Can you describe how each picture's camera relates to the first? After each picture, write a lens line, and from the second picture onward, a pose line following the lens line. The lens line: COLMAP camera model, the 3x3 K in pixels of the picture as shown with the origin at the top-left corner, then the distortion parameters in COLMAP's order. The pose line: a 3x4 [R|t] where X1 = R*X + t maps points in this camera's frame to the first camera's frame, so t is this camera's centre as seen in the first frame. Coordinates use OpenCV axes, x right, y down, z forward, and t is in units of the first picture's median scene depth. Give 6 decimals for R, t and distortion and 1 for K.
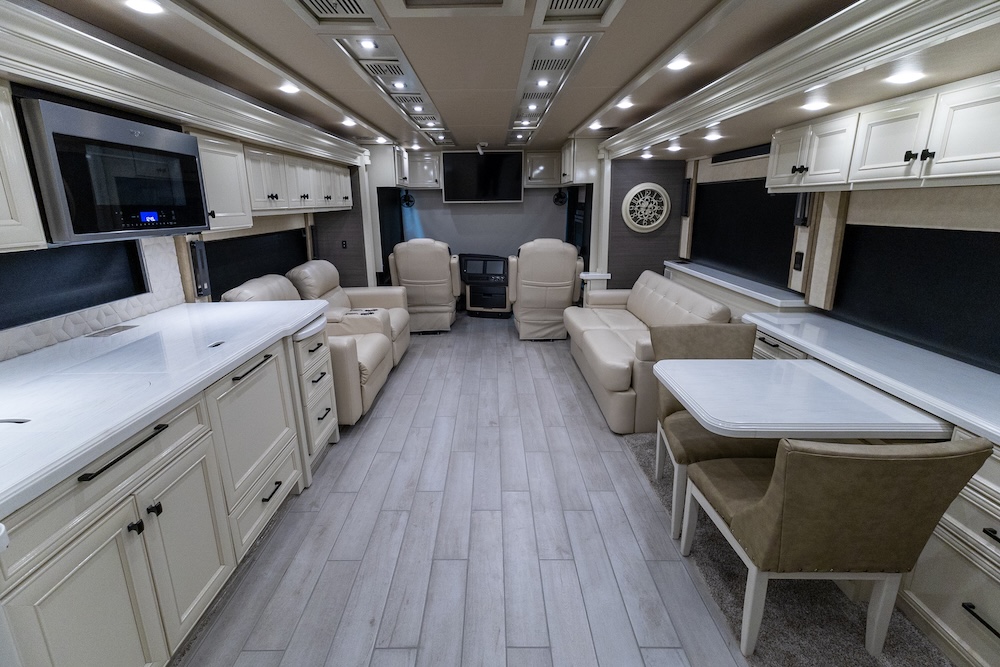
lens RADIAL K [[466.0, 0, 492.0], [0, 466.0, 328.8], [0, 0, 1]] dist [0.026423, -0.006445]
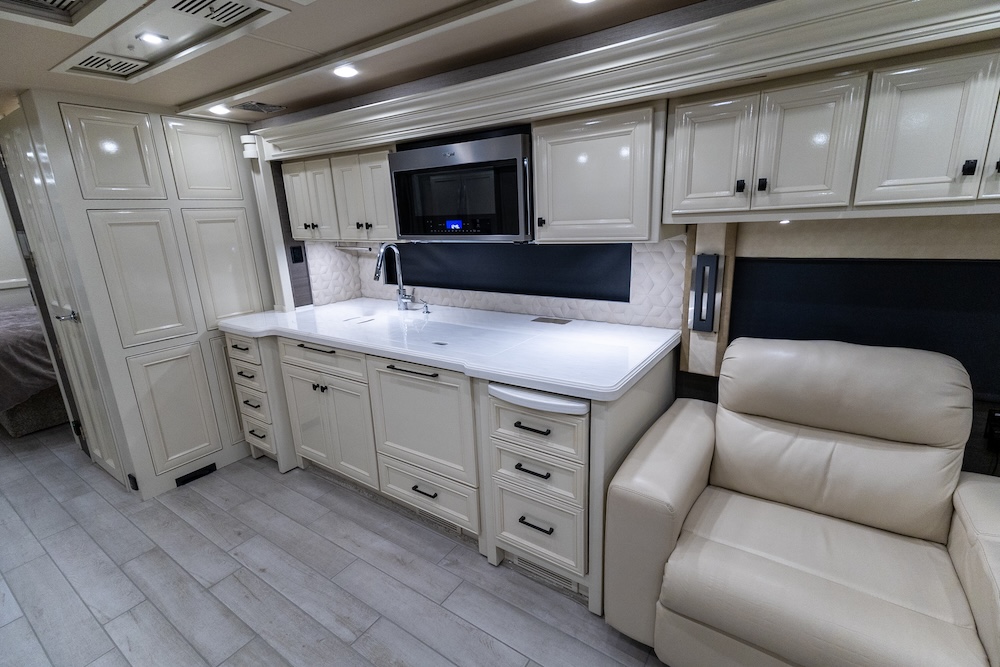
lens RADIAL K [[466.0, 0, 508.4], [0, 466.0, 333.4], [0, 0, 1]] dist [0.026423, -0.006445]
pose [[-0.563091, 0.230265, -0.793667, 0.182082], [-0.170893, 0.907191, 0.384447, -0.434870], [0.808532, 0.352111, -0.471480, 1.648275]]
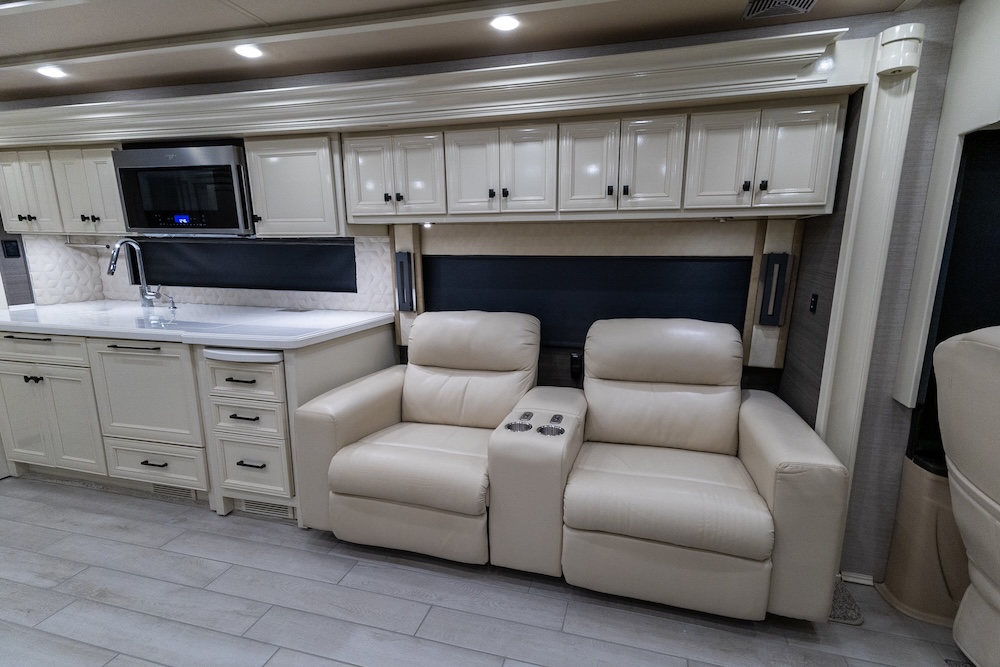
lens RADIAL K [[466.0, 0, 493.7], [0, 466.0, 334.7], [0, 0, 1]] dist [0.026423, -0.006445]
pose [[-0.261573, 0.198060, -0.944644, 0.348361], [-0.251194, 0.931023, 0.264760, -0.475481], [0.931923, 0.306543, -0.193779, 2.044175]]
